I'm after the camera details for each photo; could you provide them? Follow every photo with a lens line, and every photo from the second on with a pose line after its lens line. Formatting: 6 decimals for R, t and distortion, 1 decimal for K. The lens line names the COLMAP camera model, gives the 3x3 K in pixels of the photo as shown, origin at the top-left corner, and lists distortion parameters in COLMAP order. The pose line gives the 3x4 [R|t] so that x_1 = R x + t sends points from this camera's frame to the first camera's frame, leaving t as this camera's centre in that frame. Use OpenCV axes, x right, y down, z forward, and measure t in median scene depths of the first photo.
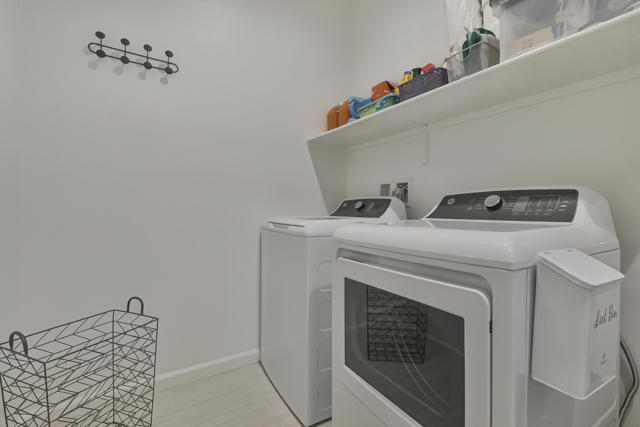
lens RADIAL K [[280.1, 0, 317.1], [0, 280.1, 212.8], [0, 0, 1]] dist [-0.001772, -0.000105]
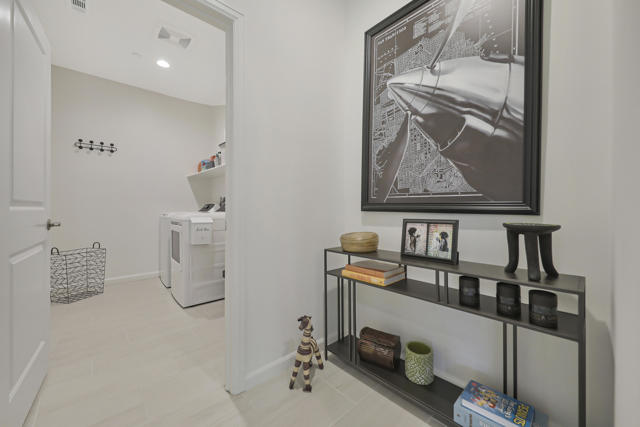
lens RADIAL K [[250.0, 0, 323.5], [0, 250.0, 213.1], [0, 0, 1]] dist [0.001712, 0.000071]
pose [[0.987363, -0.003820, 0.158428, 0.944070], [0.003625, 0.999992, 0.001517, 0.027378], [-0.158433, -0.000924, 0.987369, -1.446324]]
